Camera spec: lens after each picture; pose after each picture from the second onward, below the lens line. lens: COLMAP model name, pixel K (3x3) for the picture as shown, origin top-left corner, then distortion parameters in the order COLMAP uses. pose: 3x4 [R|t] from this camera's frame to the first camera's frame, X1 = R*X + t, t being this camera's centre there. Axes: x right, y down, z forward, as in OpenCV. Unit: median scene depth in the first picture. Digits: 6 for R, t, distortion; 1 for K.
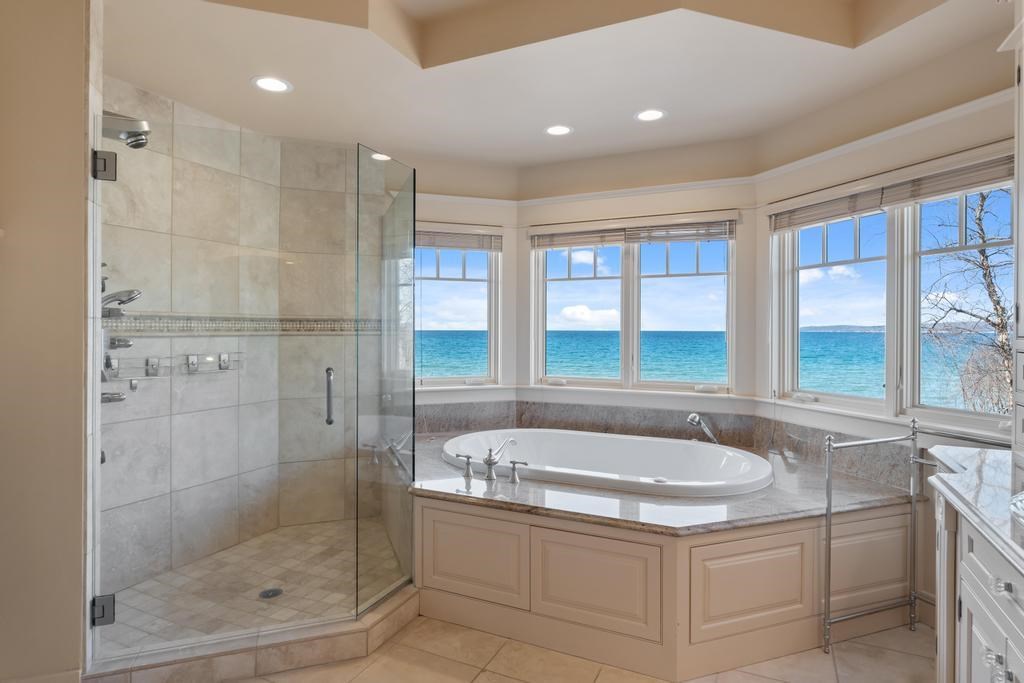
lens RADIAL K [[556.0, 0, 511.5], [0, 556.0, 332.0], [0, 0, 1]] dist [0.001118, -0.000059]
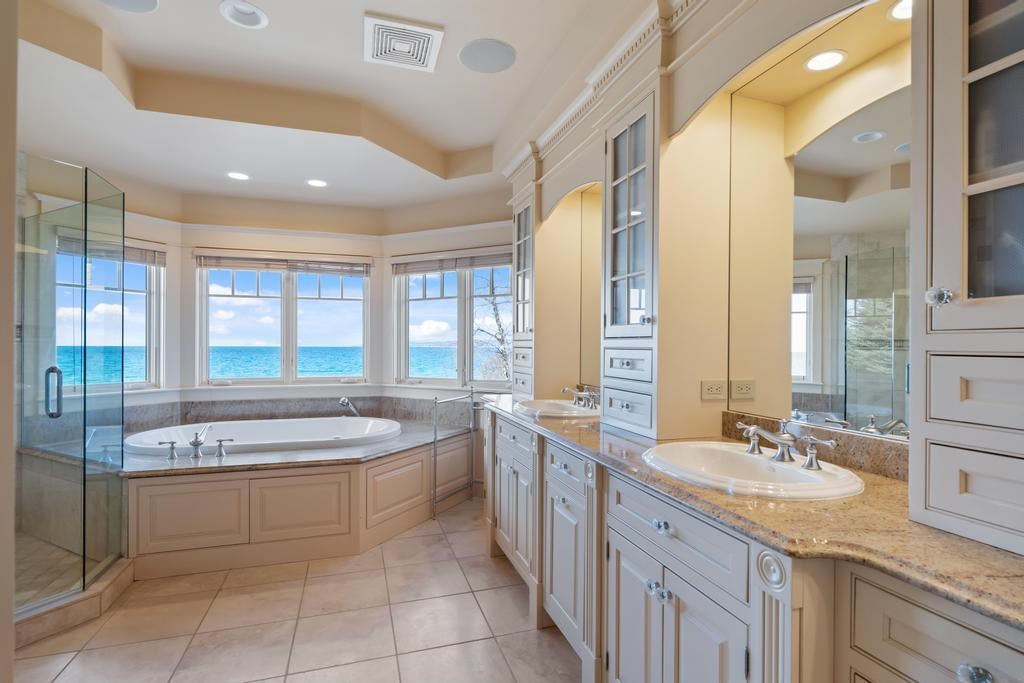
lens RADIAL K [[503.5, 0, 512.0], [0, 503.5, 341.5], [0, 0, 1]] dist [-0.000394, -0.000024]
pose [[0.732672, 0.005079, 0.680563, -0.250586], [0.003123, 0.999937, -0.010824, 0.020600], [-0.680575, 0.010056, 0.732610, -0.250833]]
